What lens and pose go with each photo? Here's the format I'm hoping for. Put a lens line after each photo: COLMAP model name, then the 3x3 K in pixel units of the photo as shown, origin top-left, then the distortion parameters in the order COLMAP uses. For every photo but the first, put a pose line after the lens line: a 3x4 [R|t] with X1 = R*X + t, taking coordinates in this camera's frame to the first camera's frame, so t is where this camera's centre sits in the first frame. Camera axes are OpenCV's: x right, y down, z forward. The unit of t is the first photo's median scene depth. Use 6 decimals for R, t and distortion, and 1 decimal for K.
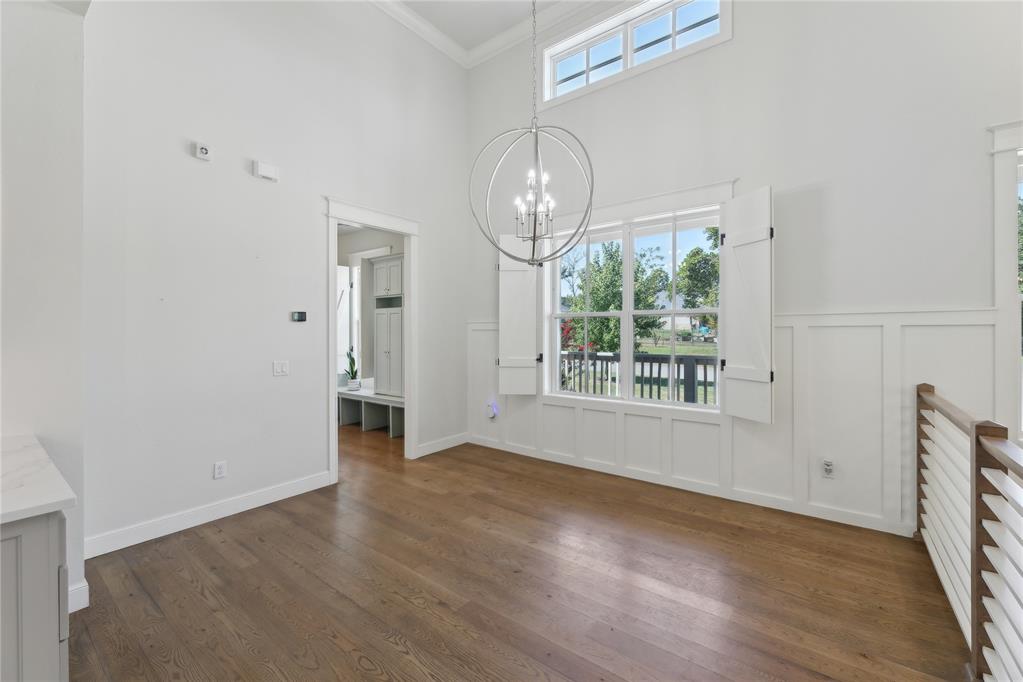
lens RADIAL K [[422.5, 0, 508.2], [0, 422.5, 335.8], [0, 0, 1]] dist [0.000021, 0.000832]
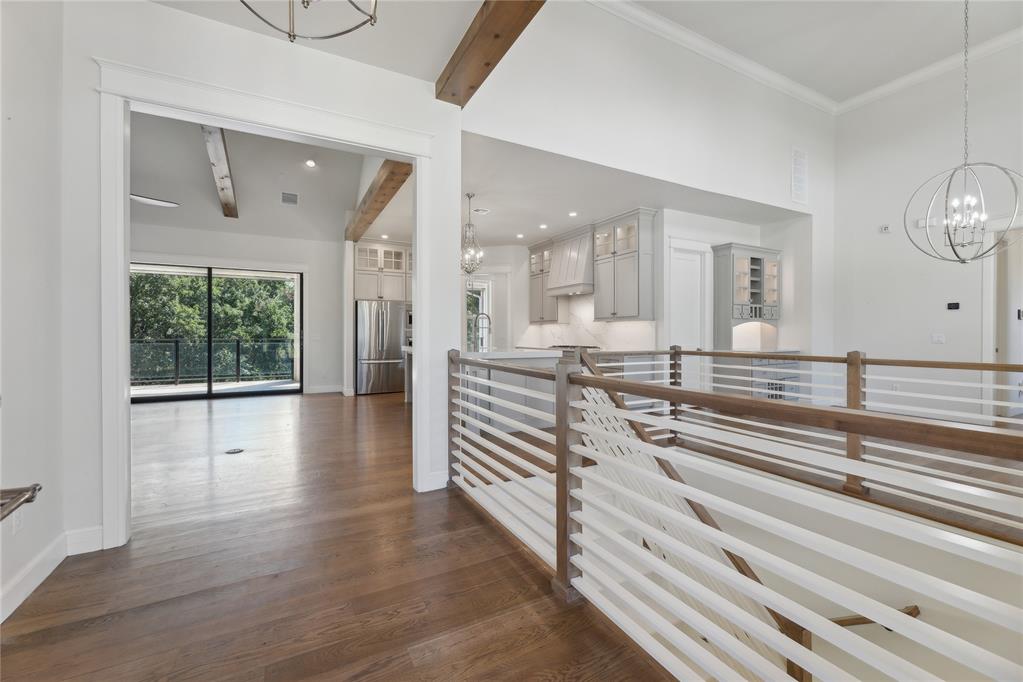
lens RADIAL K [[422.5, 0, 507.2], [0, 422.5, 338.4], [0, 0, 1]] dist [0.000021, 0.000832]
pose [[-0.416334, 0.011155, -0.909143, 1.305751], [-0.008707, 0.999830, 0.016256, 0.049517], [0.909170, 0.014684, -0.416166, 0.142001]]
